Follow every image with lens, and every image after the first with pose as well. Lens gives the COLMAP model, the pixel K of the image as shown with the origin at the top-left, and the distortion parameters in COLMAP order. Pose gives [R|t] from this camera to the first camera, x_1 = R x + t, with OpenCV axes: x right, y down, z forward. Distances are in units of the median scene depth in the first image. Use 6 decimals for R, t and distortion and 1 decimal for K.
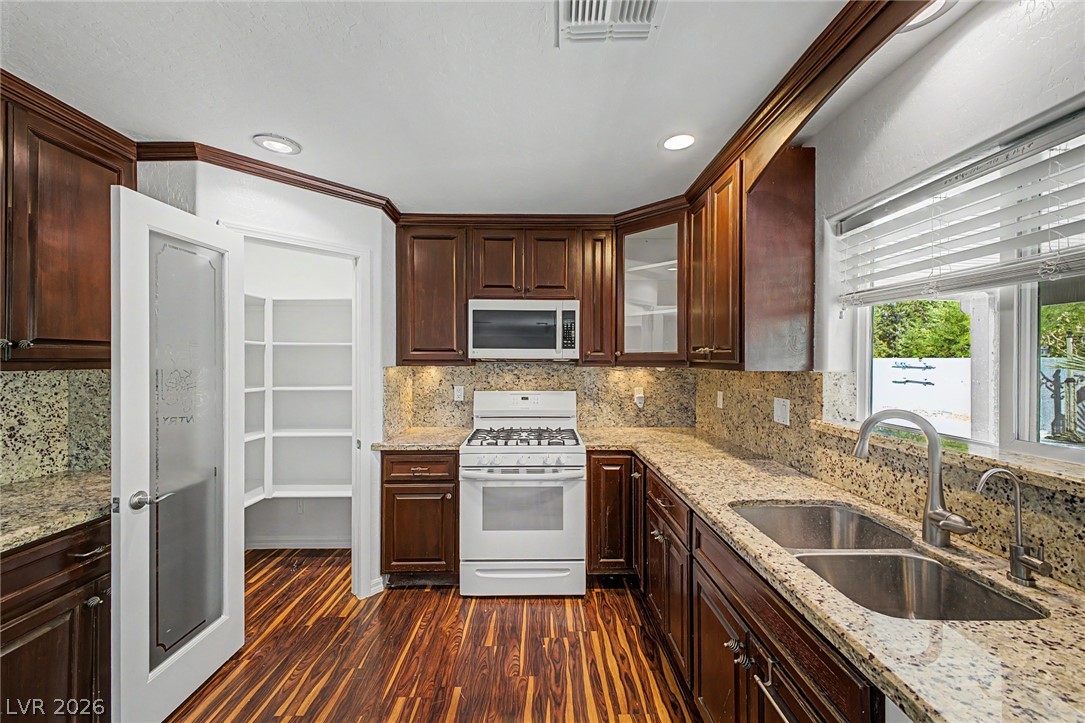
lens RADIAL K [[423.2, 0, 542.5], [0, 423.2, 361.5], [0, 0, 1]] dist [0.028401, -0.009612]
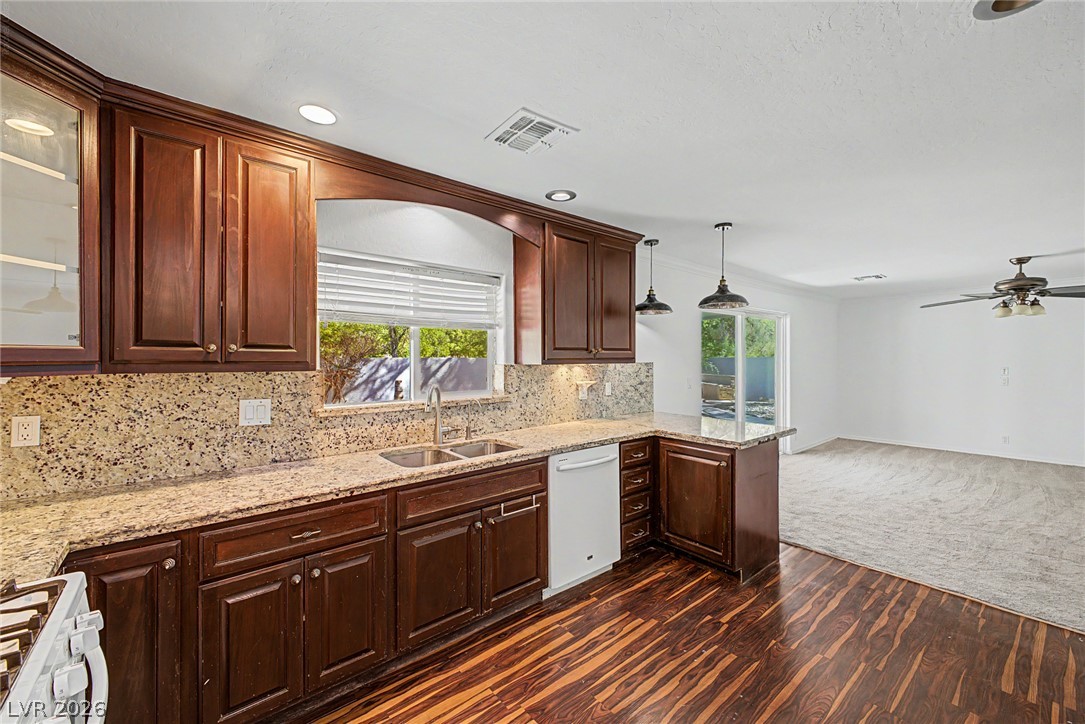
lens RADIAL K [[423.2, 0, 542.5], [0, 423.2, 362.0], [0, 0, 1]] dist [0.028401, -0.009612]
pose [[-0.620308, -0.006971, 0.784327, -0.501853], [0.006376, 0.999883, 0.013929, -0.007317], [-0.784332, 0.013641, -0.620191, 0.890034]]
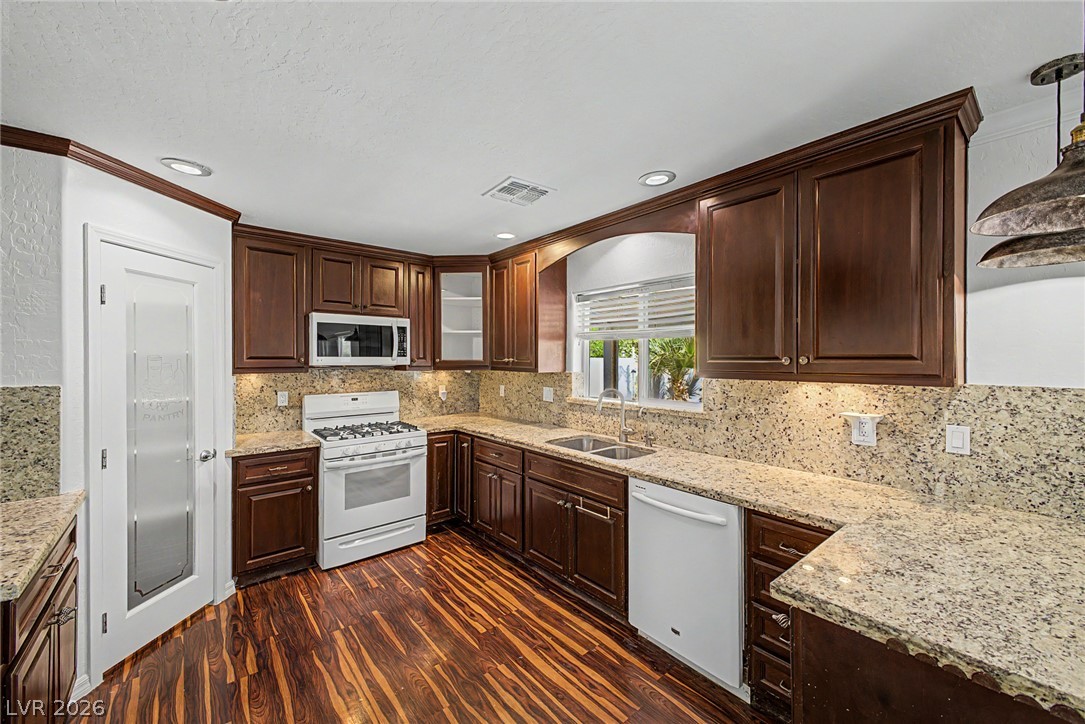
lens RADIAL K [[423.2, 0, 542.5], [0, 423.2, 362.0], [0, 0, 1]] dist [0.028401, -0.009612]
pose [[0.774569, -0.007430, 0.632446, -0.458606], [0.003131, 0.999964, 0.007912, -0.026356], [-0.632482, -0.004148, 0.774564, -0.275750]]
